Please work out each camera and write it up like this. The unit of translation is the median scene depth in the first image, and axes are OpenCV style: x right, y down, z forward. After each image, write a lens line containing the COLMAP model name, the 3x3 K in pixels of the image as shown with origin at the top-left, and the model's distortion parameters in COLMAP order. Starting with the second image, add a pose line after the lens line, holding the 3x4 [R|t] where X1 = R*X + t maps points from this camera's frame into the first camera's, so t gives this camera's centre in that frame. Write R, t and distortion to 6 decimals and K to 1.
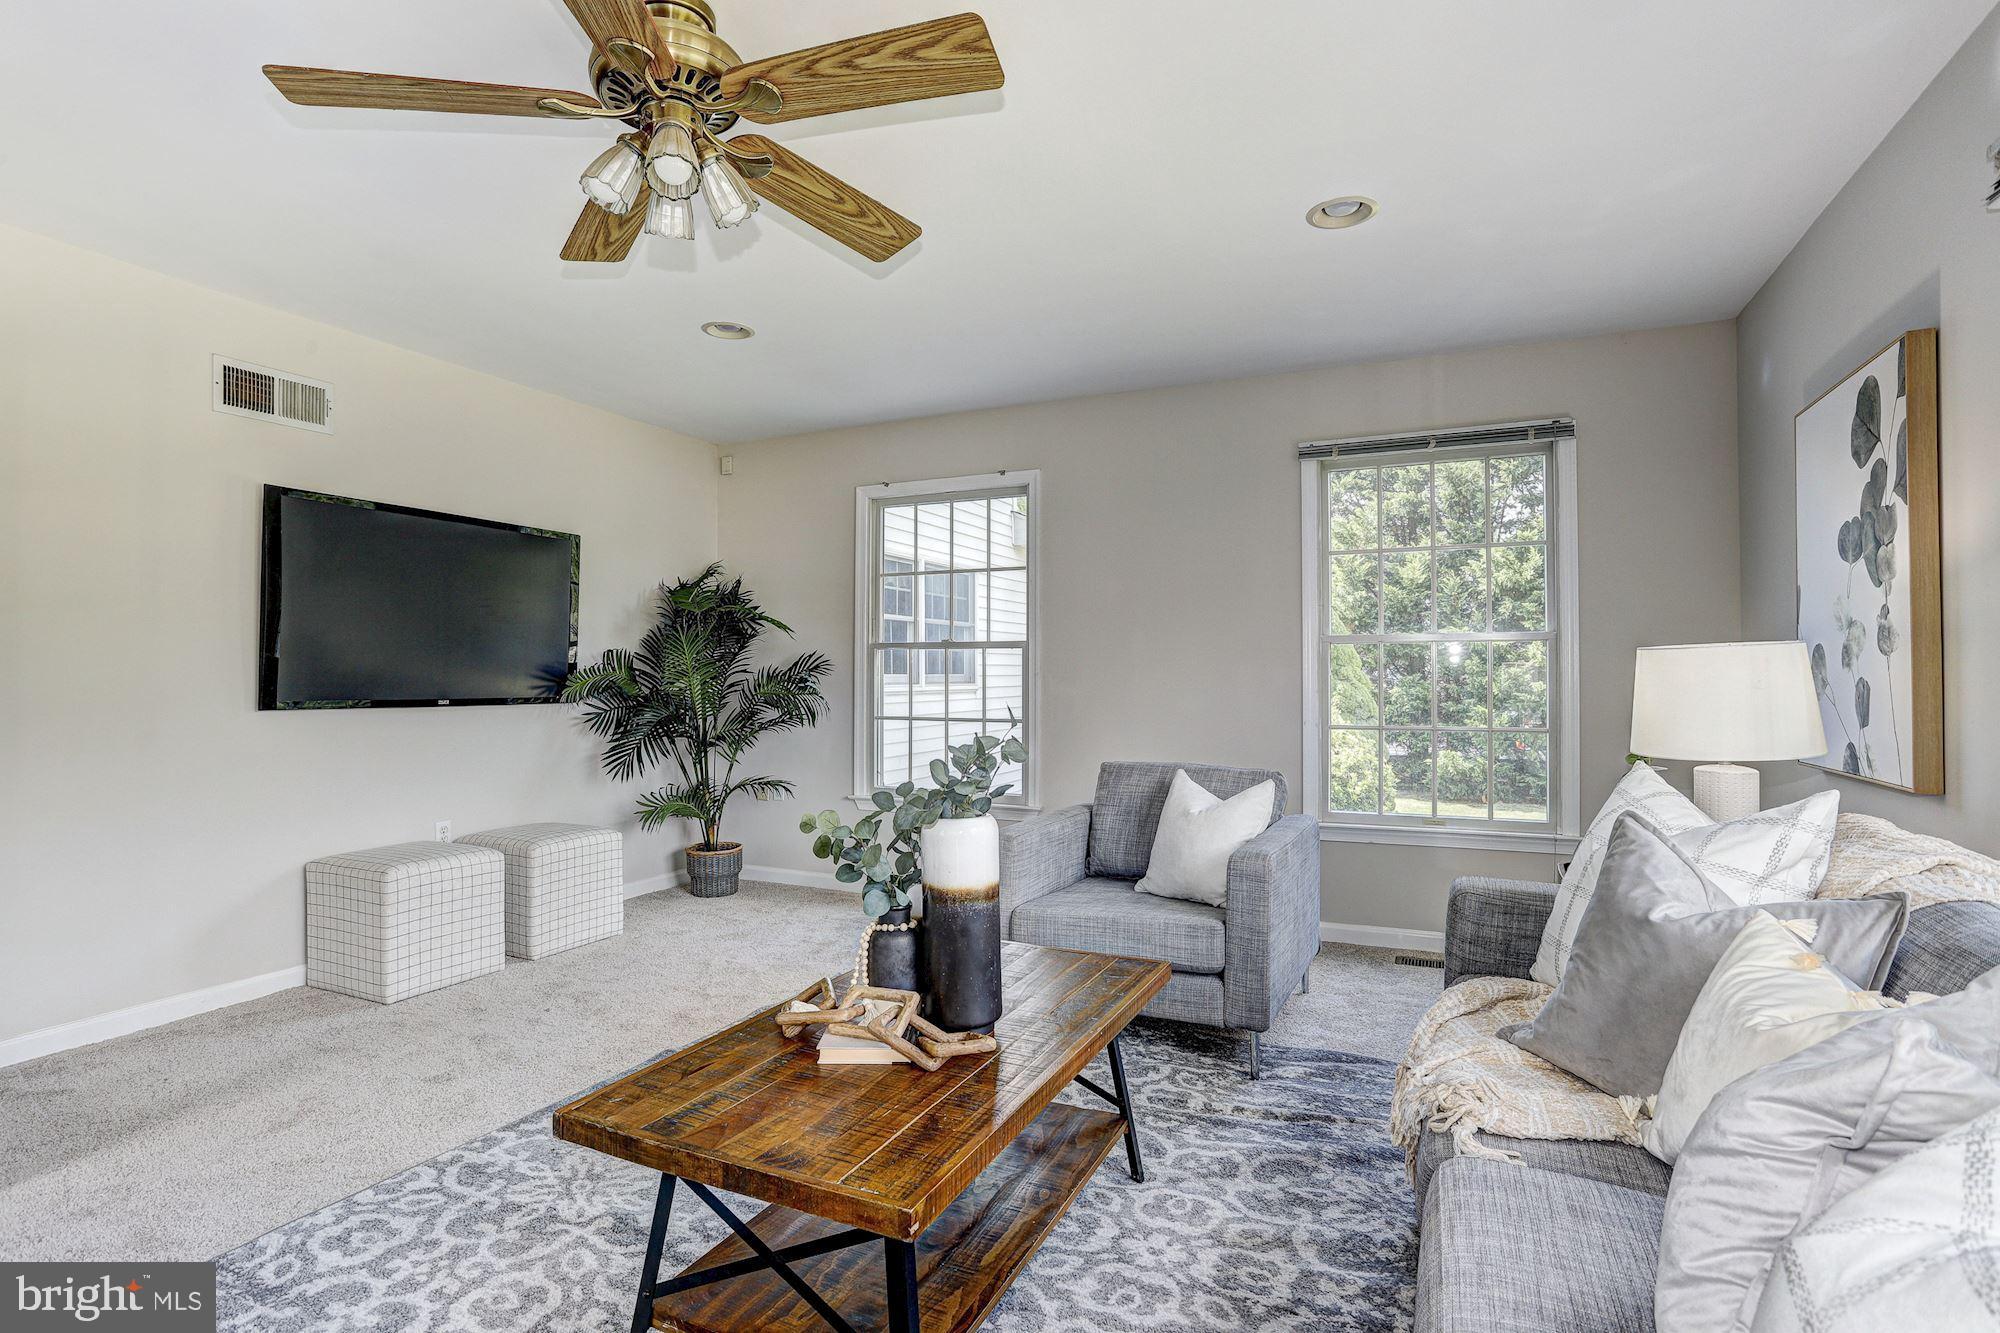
lens RADIAL K [[983.5, 0, 1017.4], [0, 983.5, 665.6], [0, 0, 1]] dist [-0.048501, 0.022304]
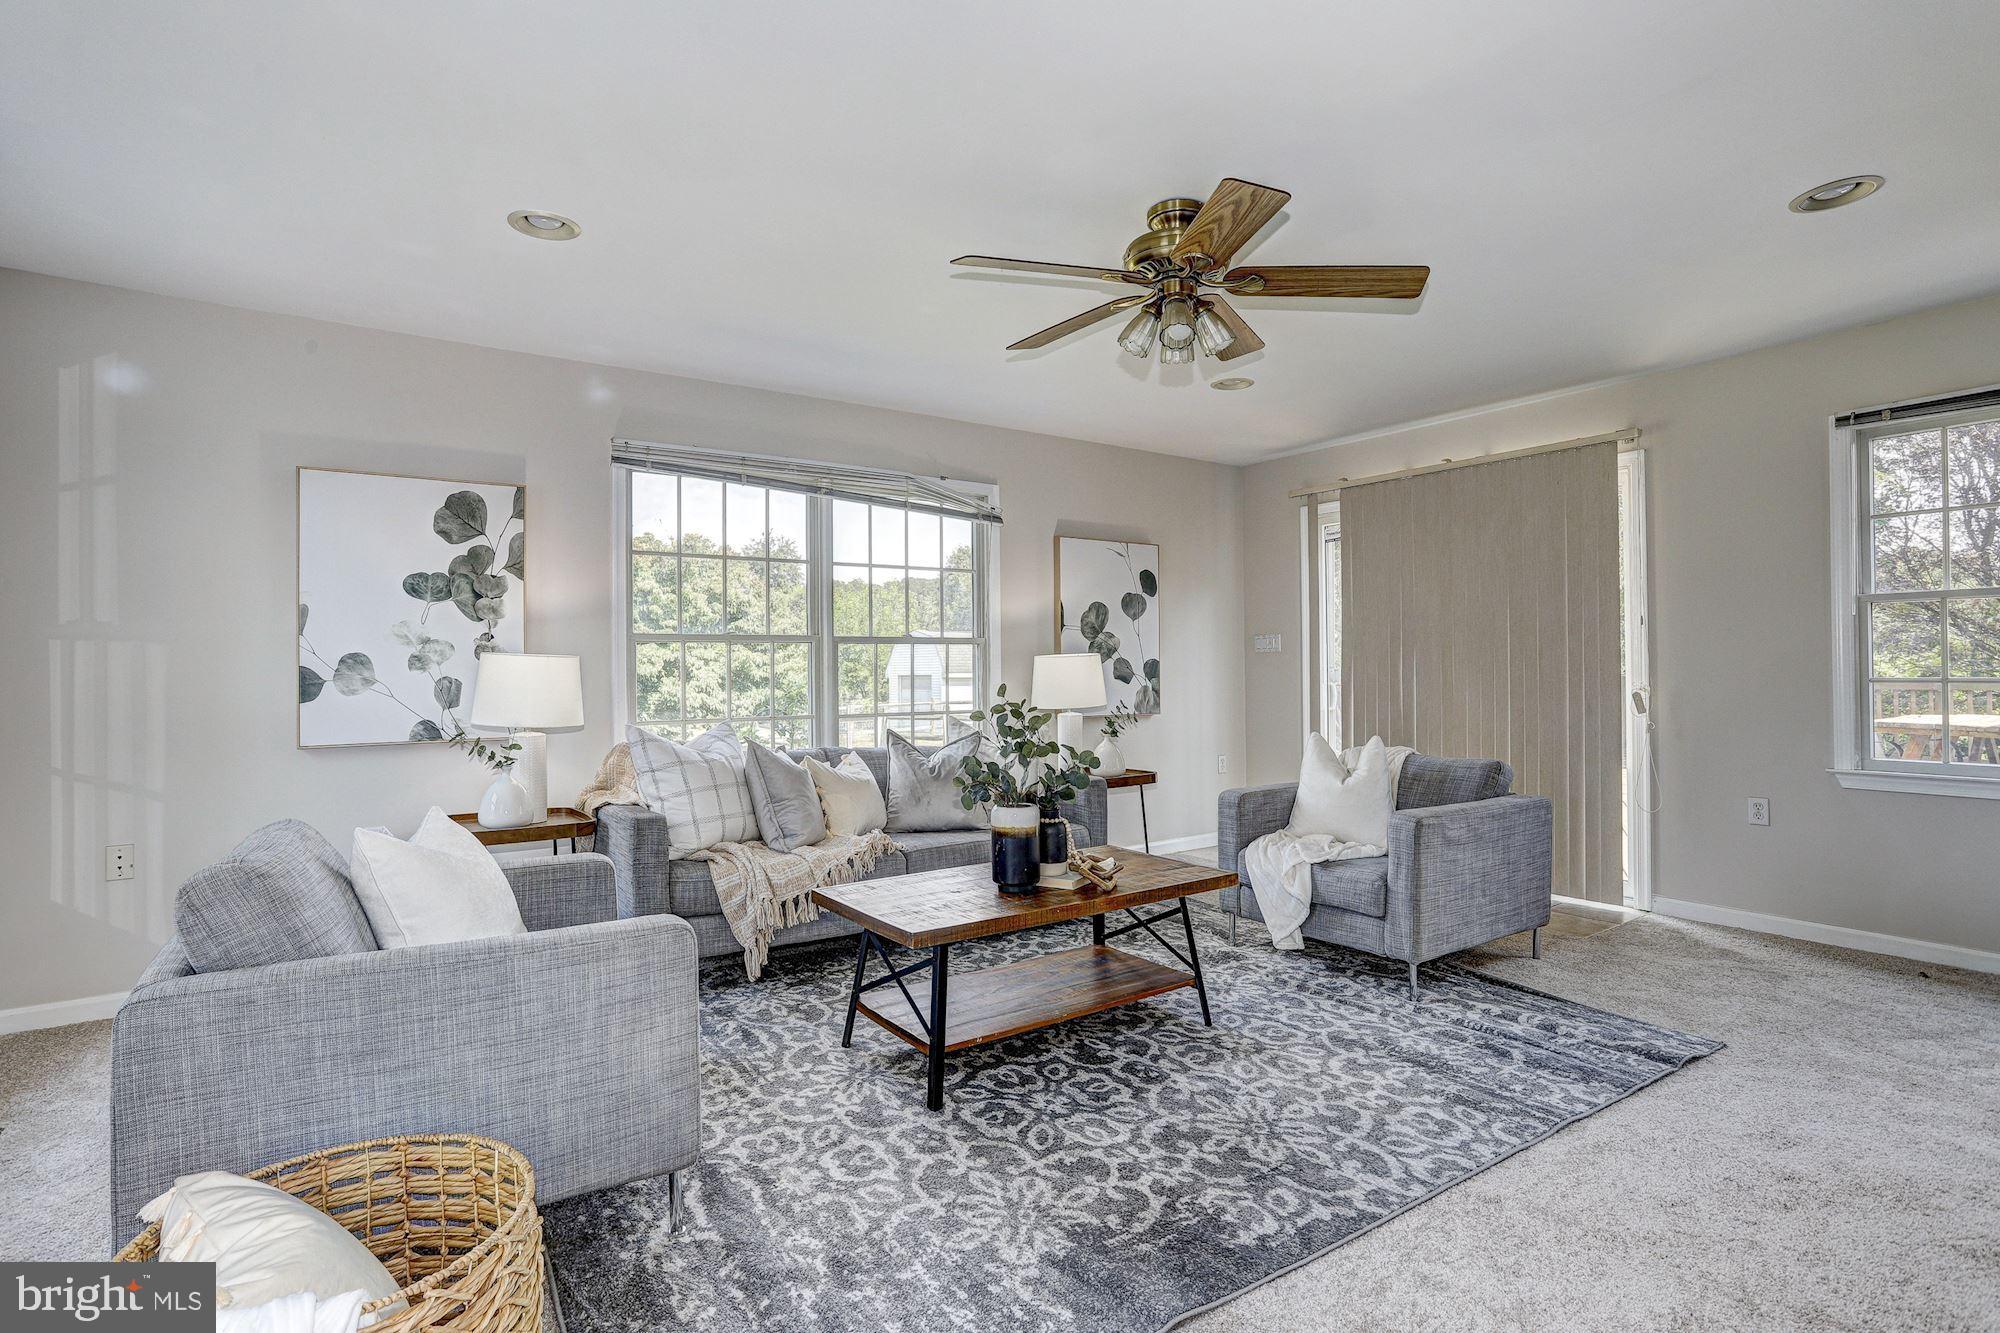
lens RADIAL K [[964.5, 0, 987.3], [0, 964.5, 664.5], [0, 0, 1]] dist [-0.033834, 0.002230]
pose [[-0.850070, 0.013978, 0.526484, -0.679955], [0.006524, 0.999851, -0.016011, 0.022232], [-0.526629, -0.010176, -0.850034, 1.856816]]
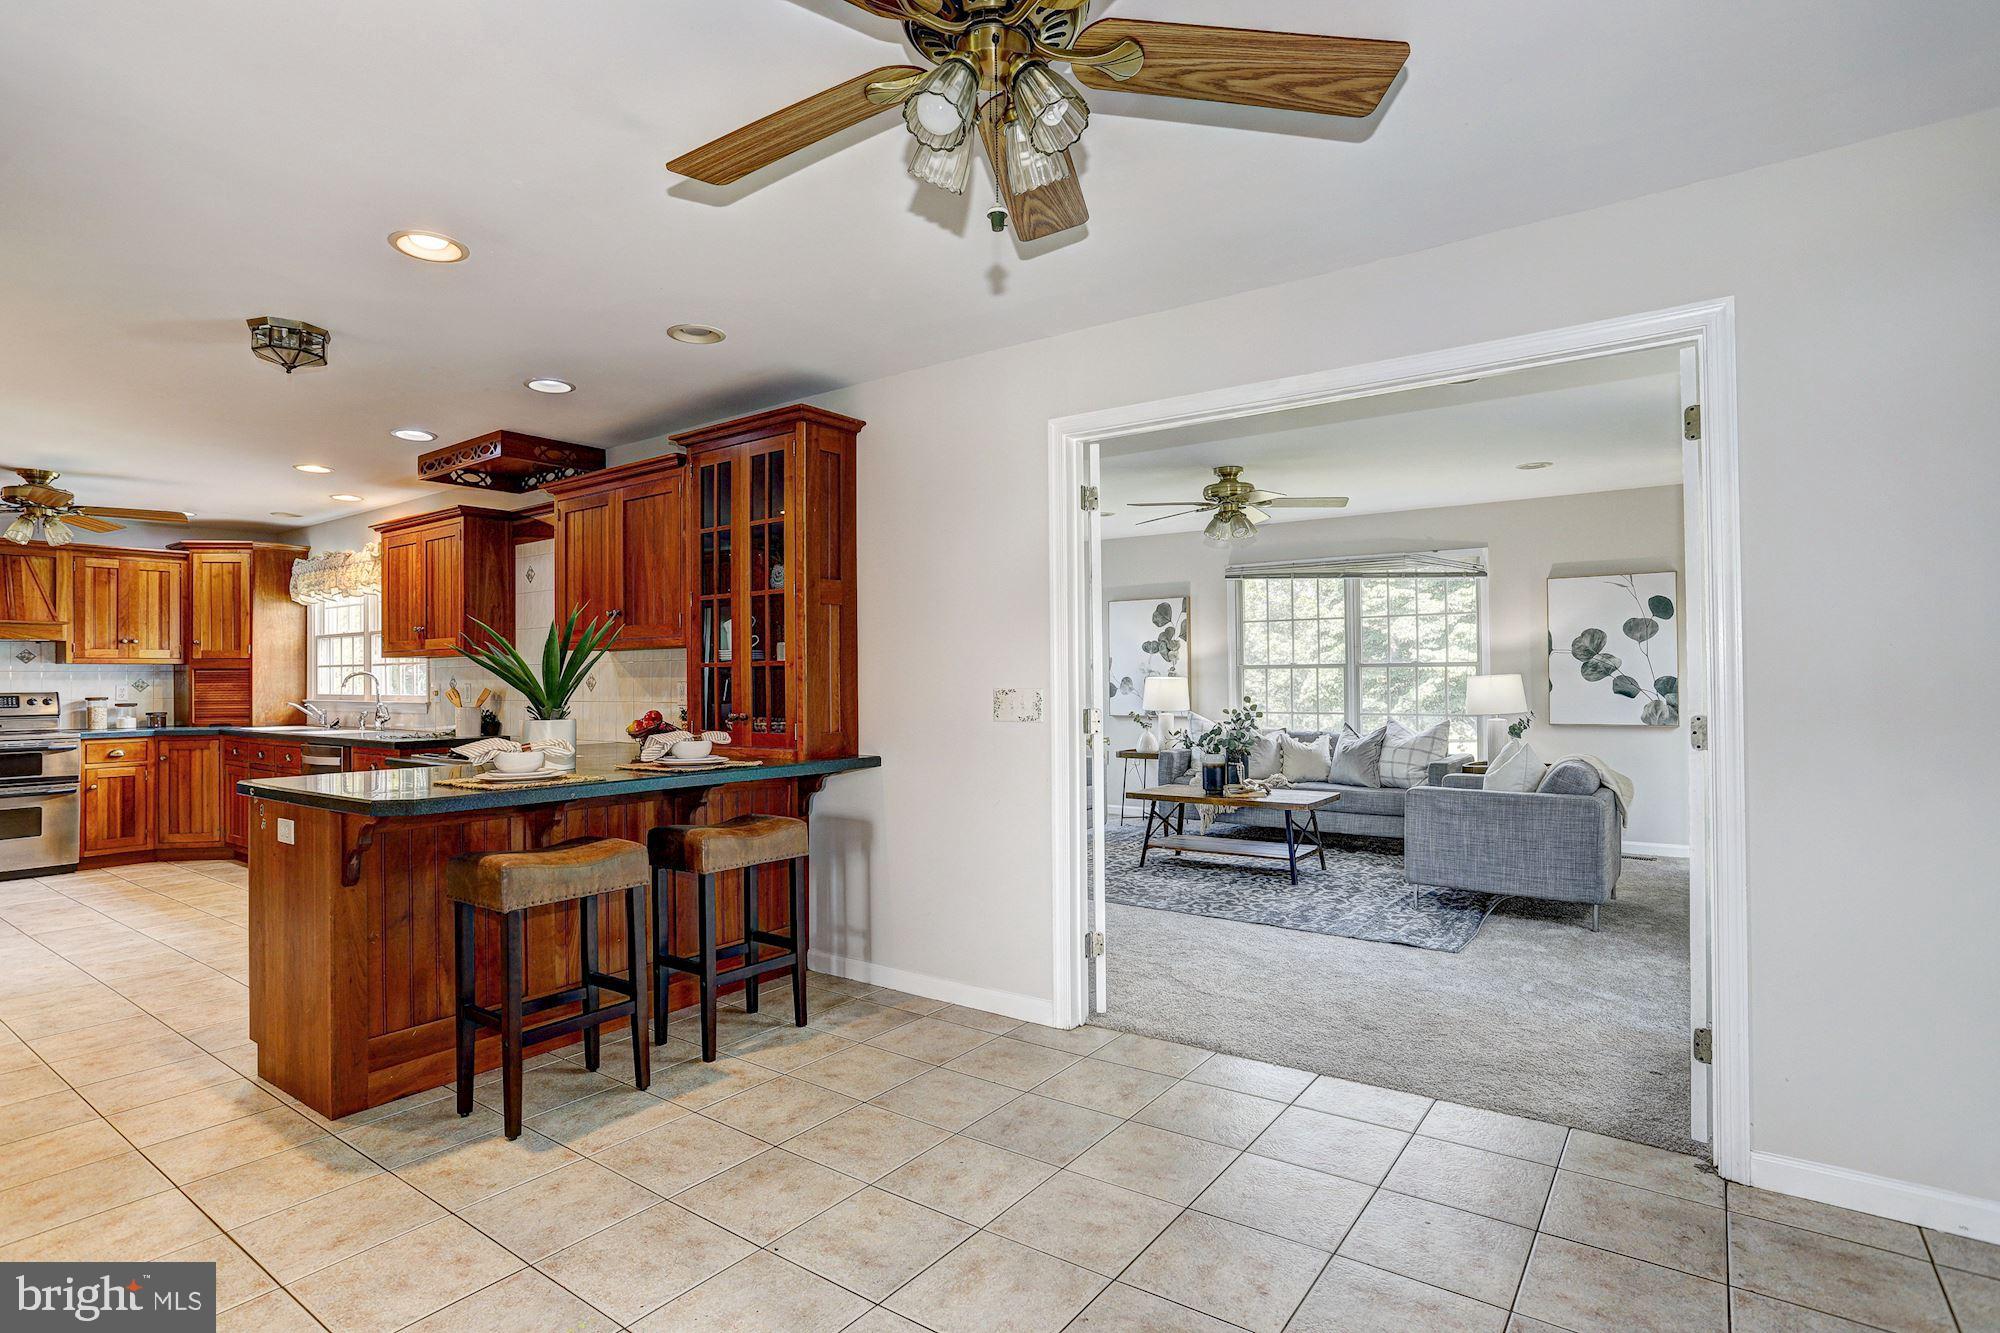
lens RADIAL K [[983.5, 0, 987.1], [0, 983.5, 664.8], [0, 0, 1]] dist [-0.048501, 0.022304]
pose [[0.209527, 0.012144, 0.977728, -2.743361], [-0.001195, 0.999925, -0.012163, -0.024864], [-0.977802, 0.001381, 0.209525, 0.860162]]
